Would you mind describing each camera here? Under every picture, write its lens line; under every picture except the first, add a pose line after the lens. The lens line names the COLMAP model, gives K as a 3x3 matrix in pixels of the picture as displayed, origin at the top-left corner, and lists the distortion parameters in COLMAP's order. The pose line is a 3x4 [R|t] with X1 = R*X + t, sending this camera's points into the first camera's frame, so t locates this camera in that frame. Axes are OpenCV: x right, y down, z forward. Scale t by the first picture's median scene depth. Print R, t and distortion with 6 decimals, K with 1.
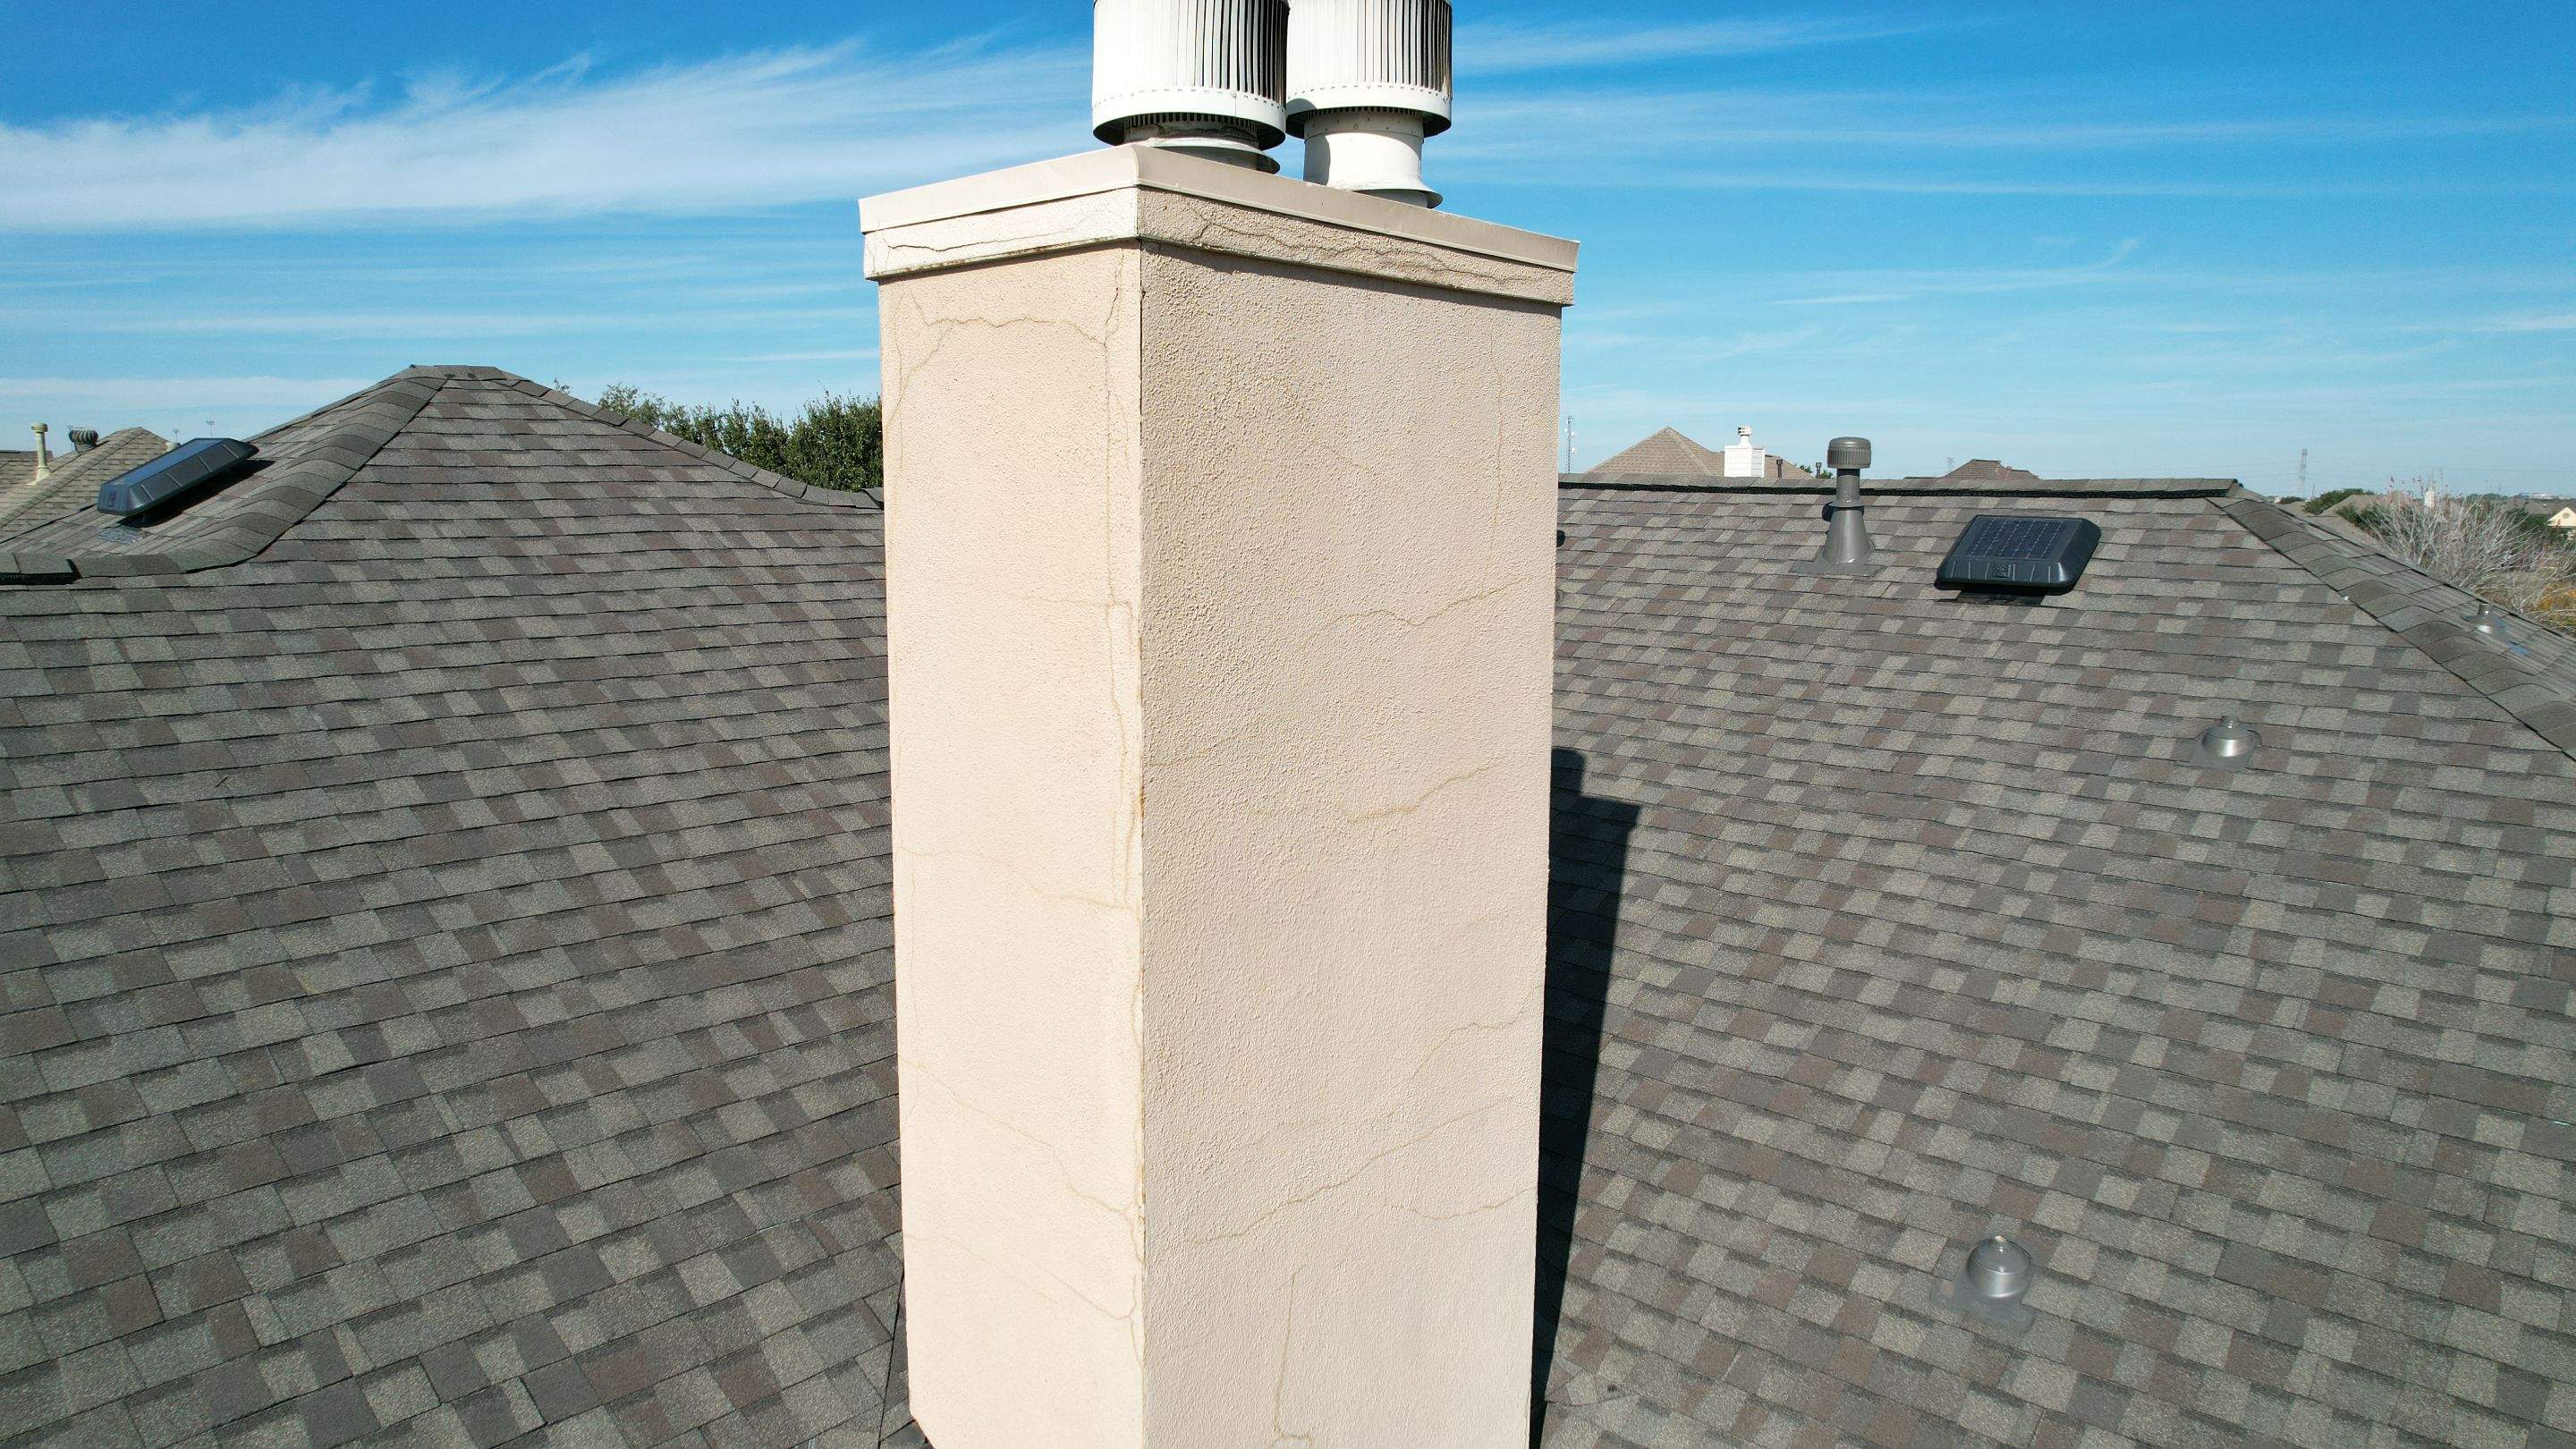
lens RADIAL K [[1650.1, 0, 1290.3], [0, 1650.1, 713.8], [0, 0, 1]] dist [-0.087737, 0.086390]
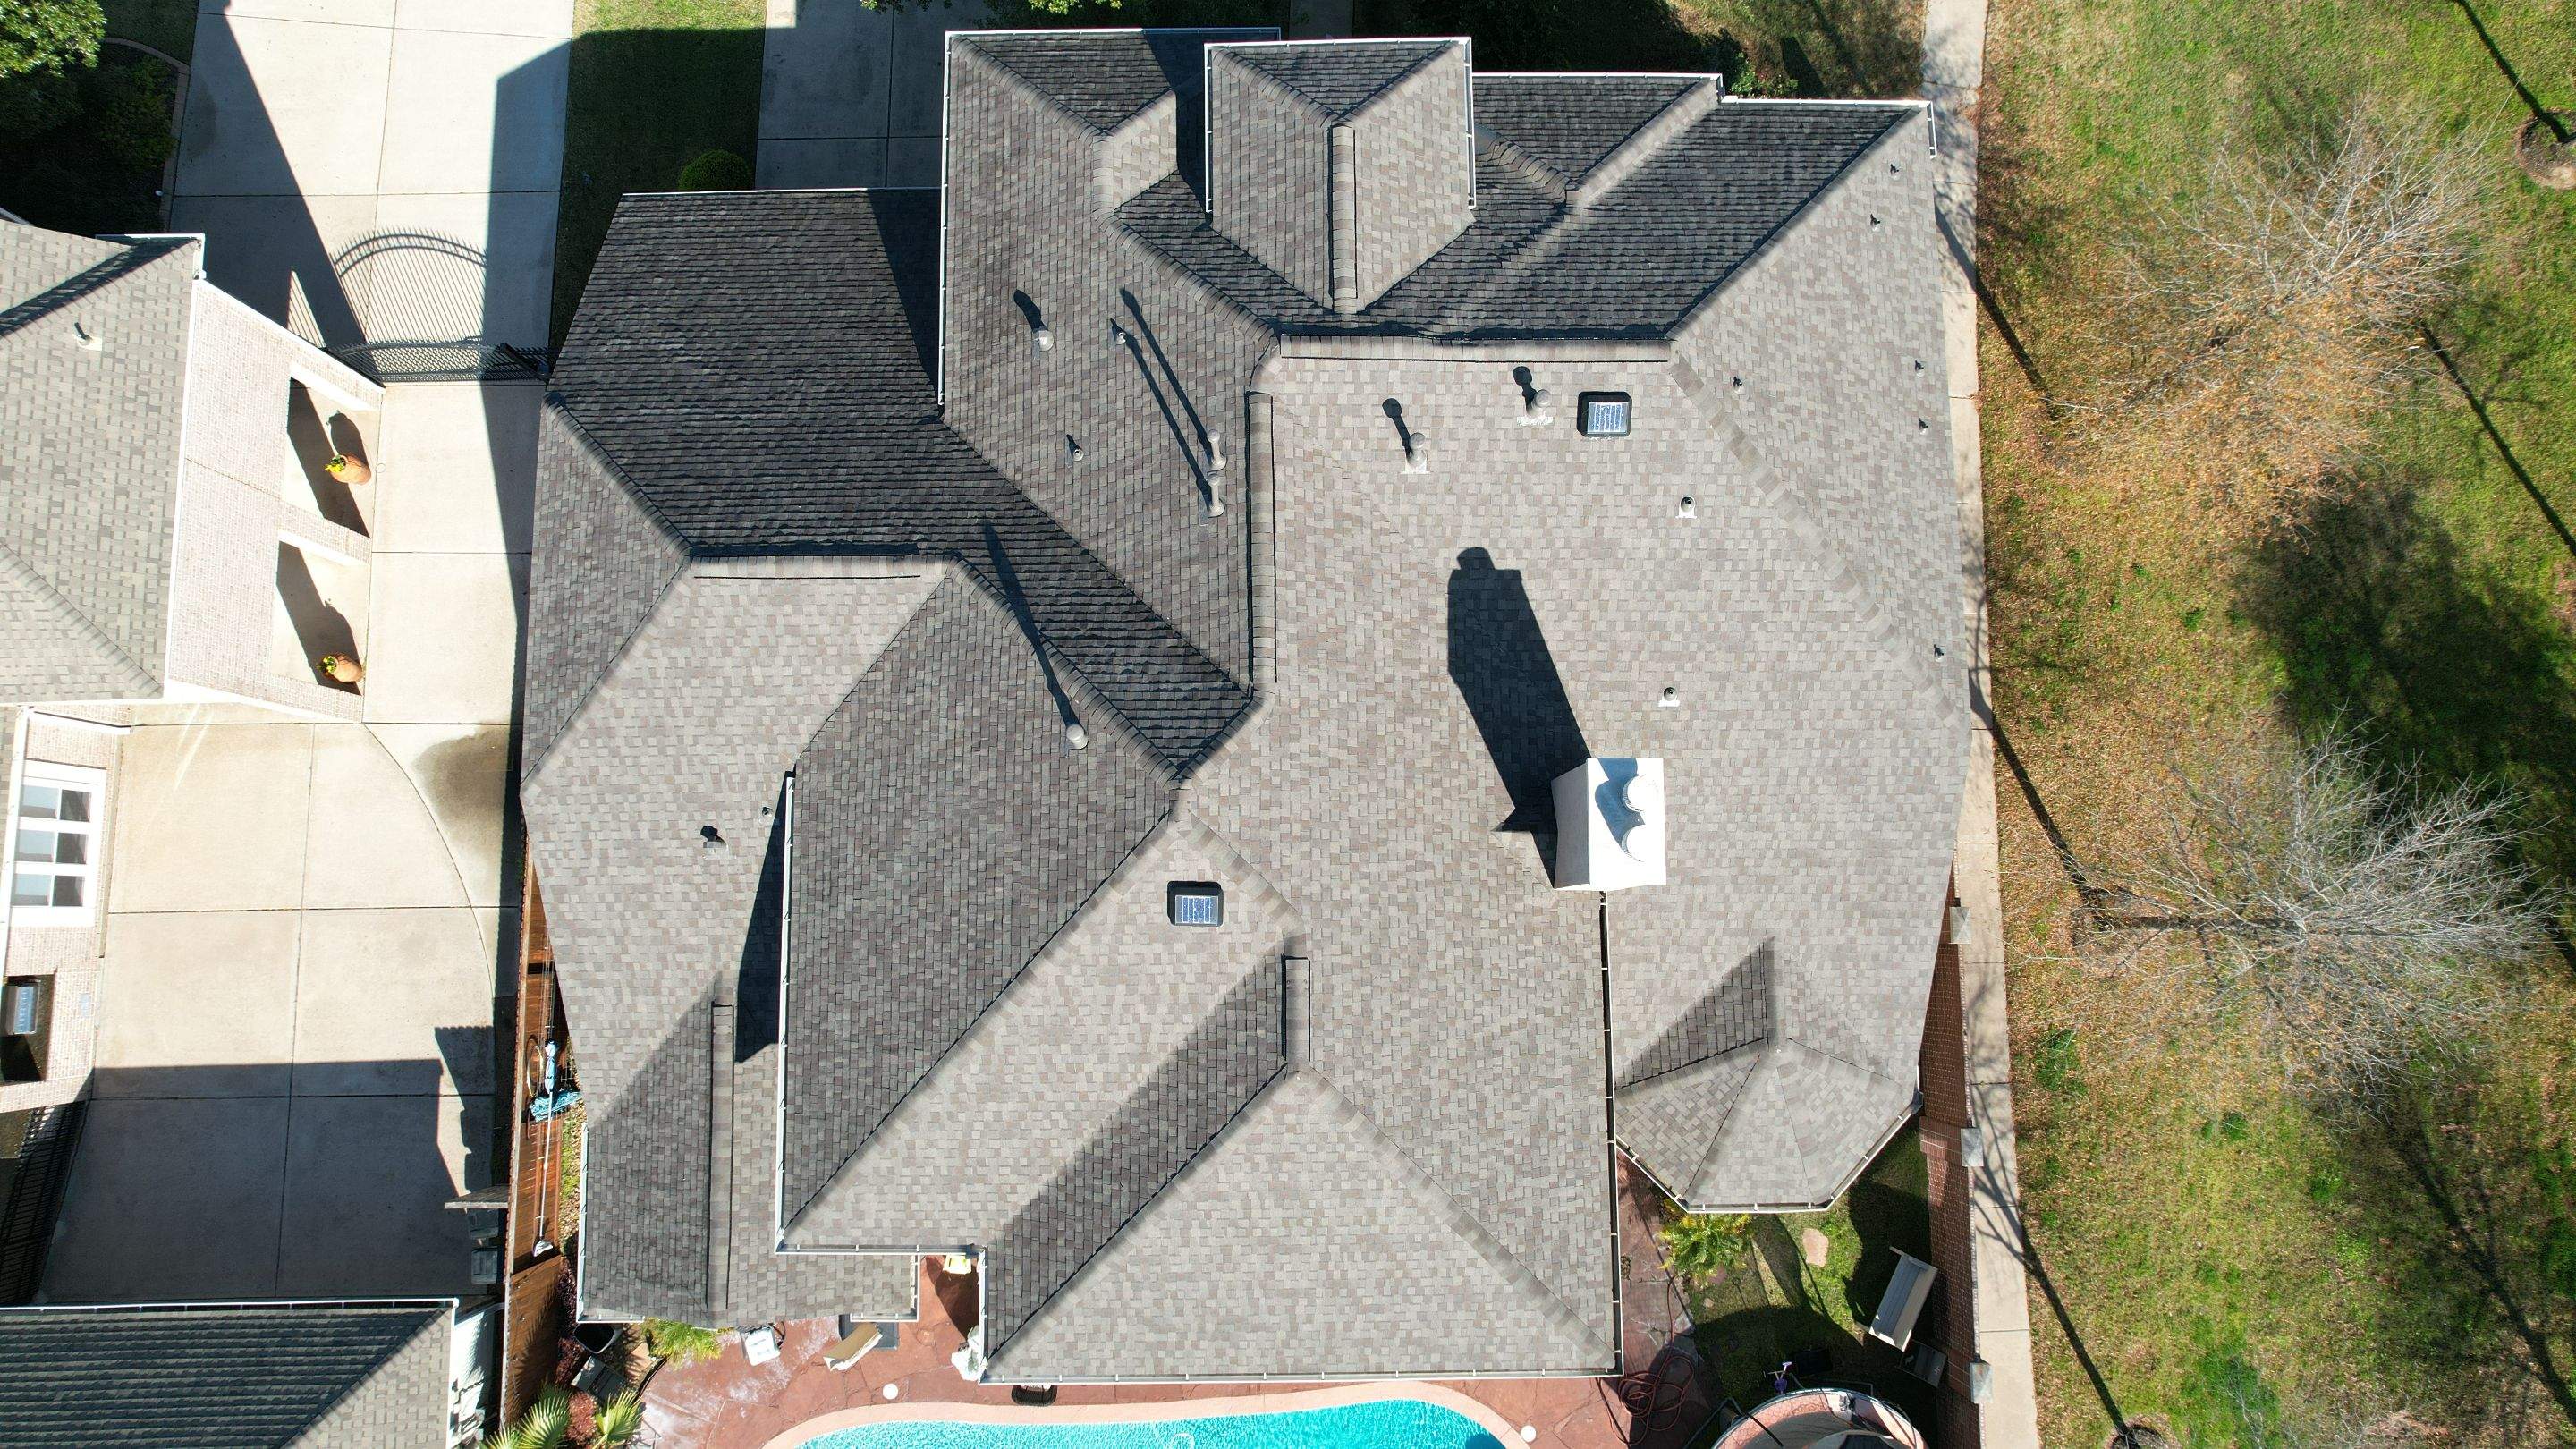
lens RADIAL K [[1667.7, 0, 1288.0], [0, 1667.7, 724.5], [0, 0, 1]] dist [-0.055772, -0.000820]
pose [[0.735645, -0.671969, 0.085349, -0.796505], [0.085965, 0.217599, 0.972245, -4.177414], [-0.671891, -0.707890, 0.217842, 0.611109]]
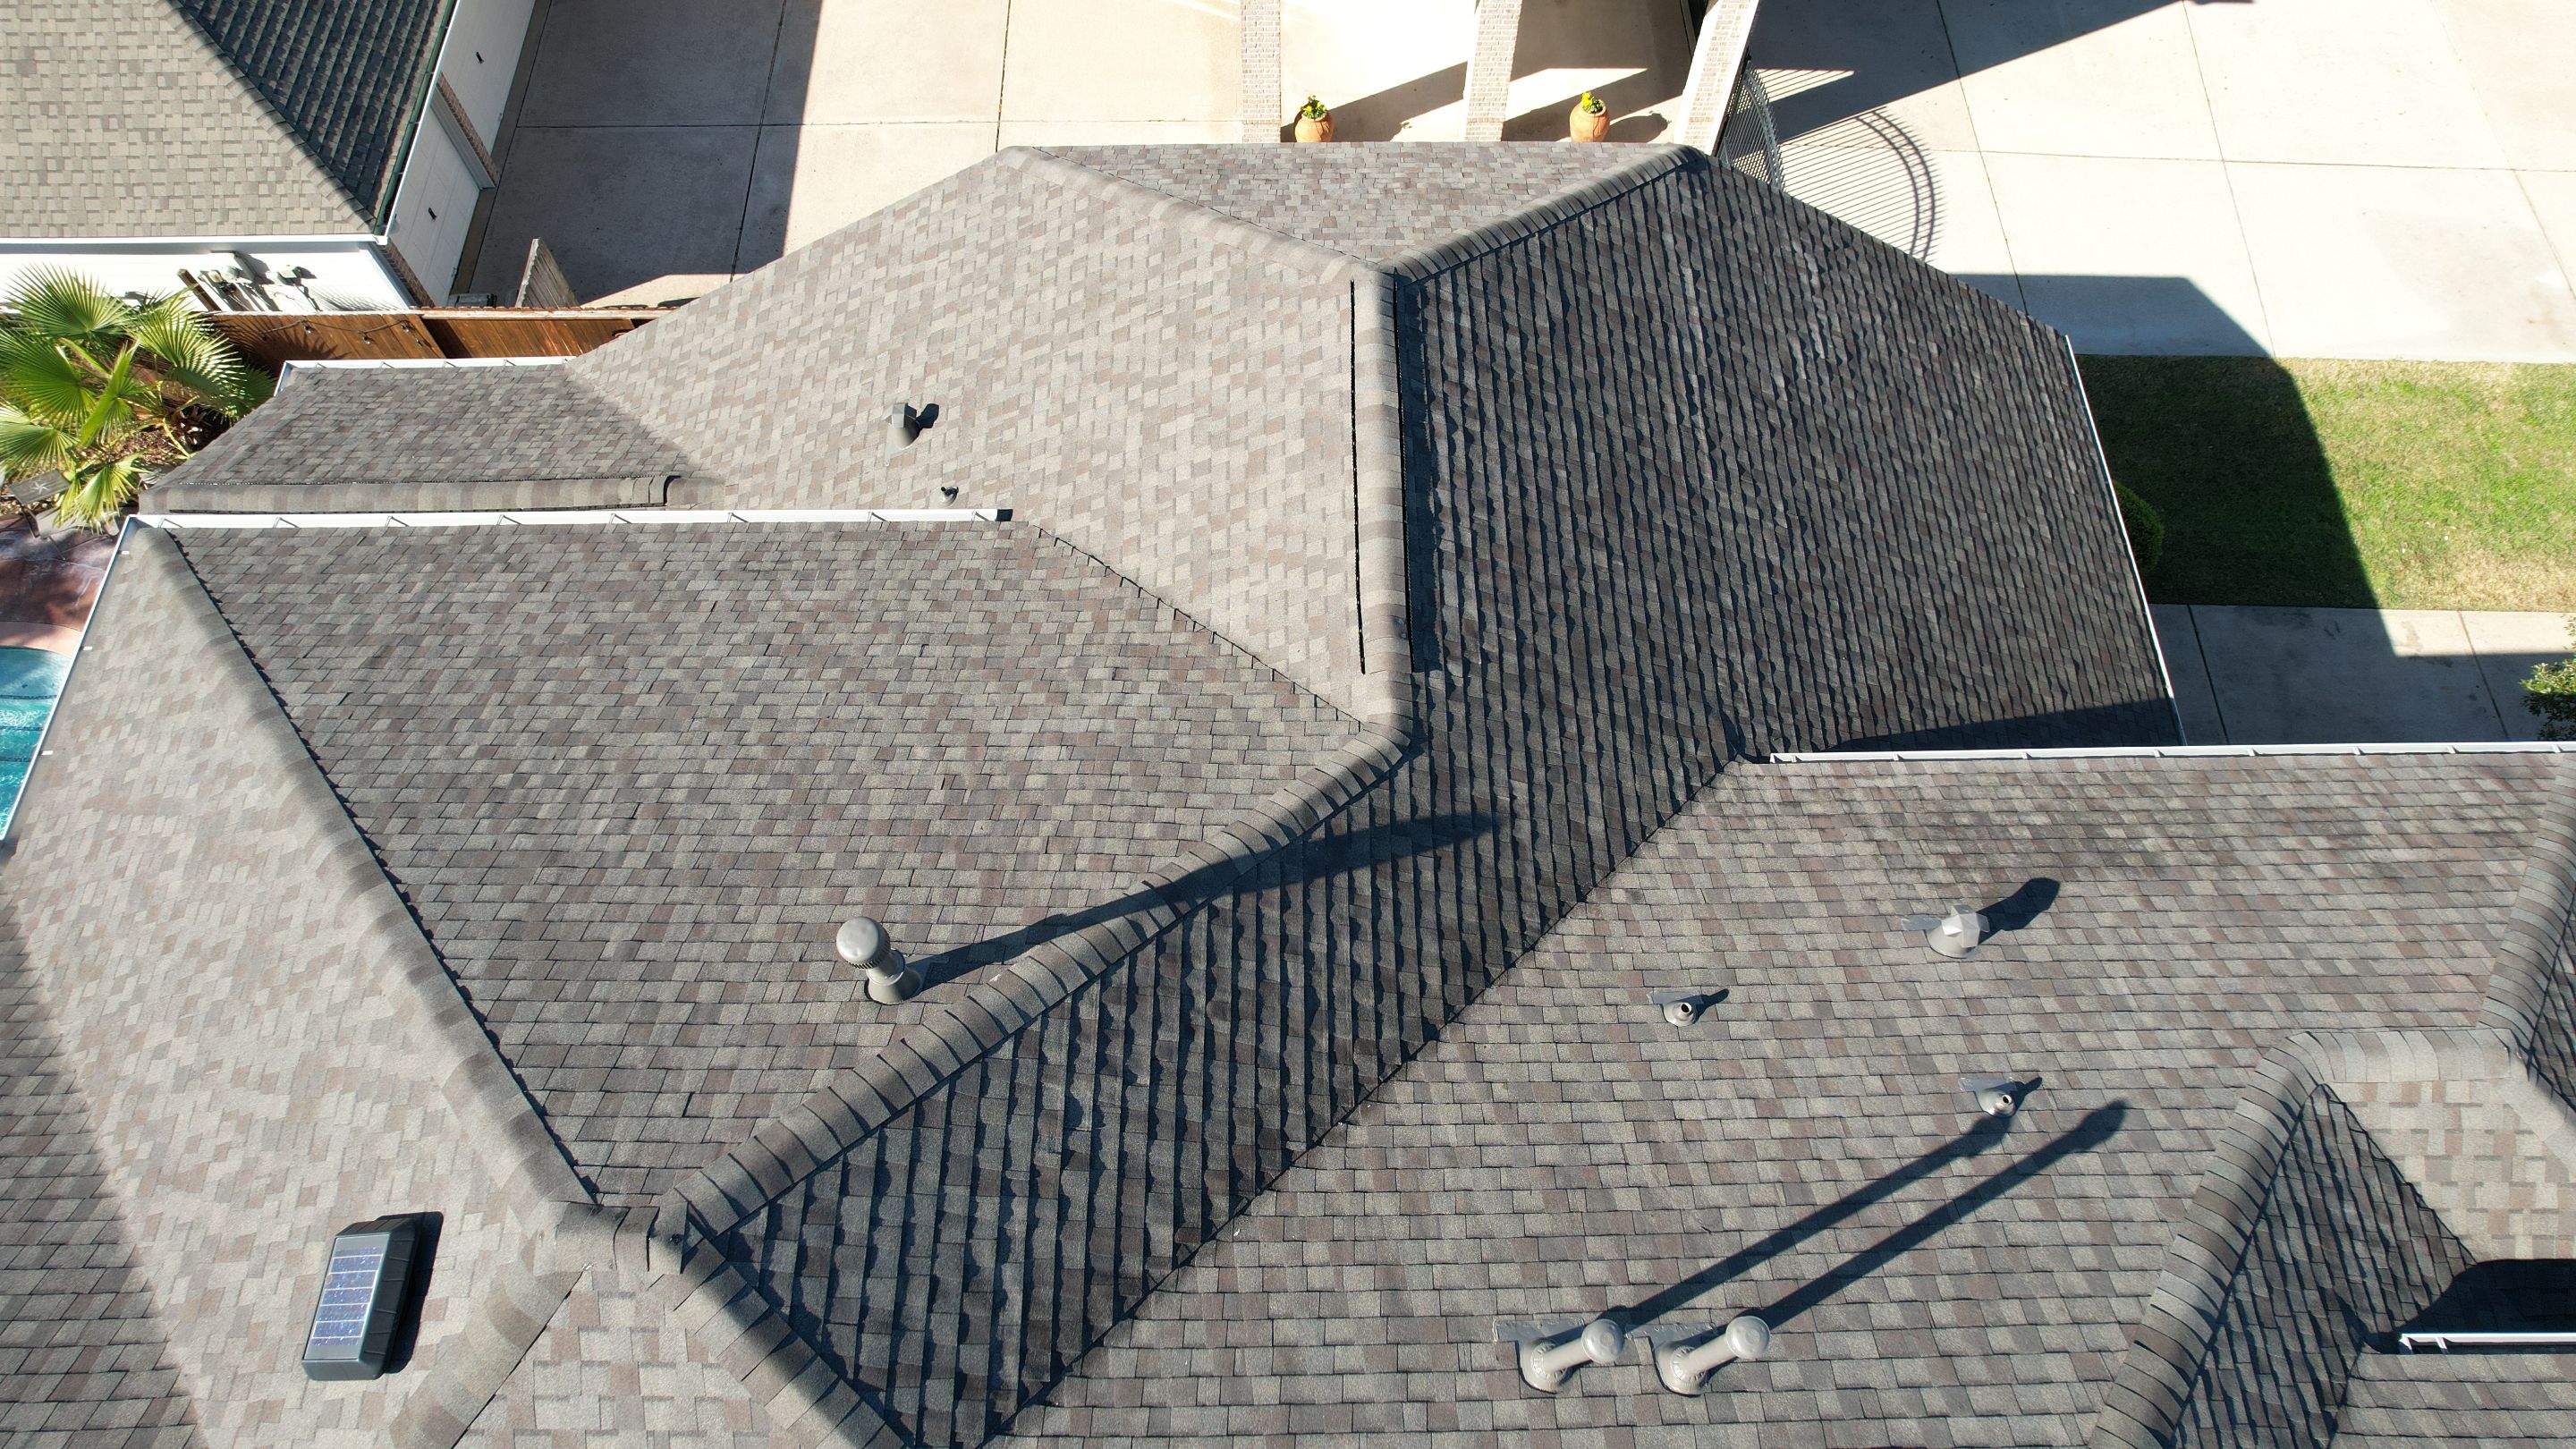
lens RADIAL K [[1650.1, 0, 1290.3], [0, 1650.1, 713.8], [0, 0, 1]] dist [-0.087737, 0.086390]
pose [[0.677005, 0.654358, -0.336867, -0.241476], [-0.097821, 0.533656, 0.840025, -1.660275], [0.729448, -0.535749, 0.425298, 1.587190]]
